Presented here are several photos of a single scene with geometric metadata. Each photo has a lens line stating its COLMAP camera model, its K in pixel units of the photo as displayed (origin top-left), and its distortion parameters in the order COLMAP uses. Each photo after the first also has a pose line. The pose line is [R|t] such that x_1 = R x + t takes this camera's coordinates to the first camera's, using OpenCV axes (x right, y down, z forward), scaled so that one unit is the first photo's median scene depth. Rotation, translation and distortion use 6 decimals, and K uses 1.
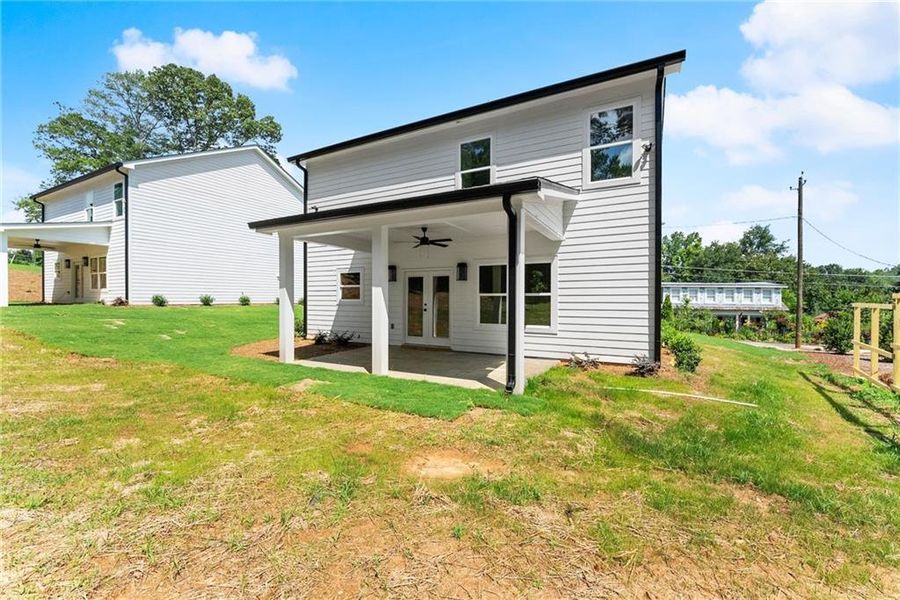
lens RADIAL K [[364.9, 0, 447.5], [0, 364.9, 298.2], [0, 0, 1]] dist [-0.000296, 0.000059]
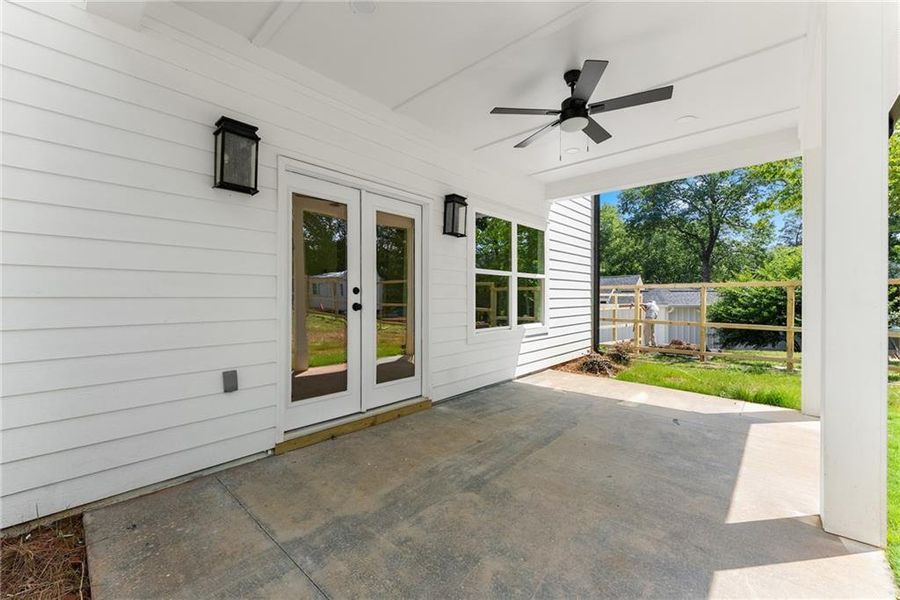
lens RADIAL K [[364.9, 0, 447.5], [0, 364.9, 298.2], [0, 0, 1]] dist [-0.000296, 0.000059]
pose [[0.230699, -0.004393, 0.973015, -0.383996], [-0.002807, 0.999983, 0.005180, 0.023715], [-0.973021, -0.003927, 0.230683, 0.896982]]
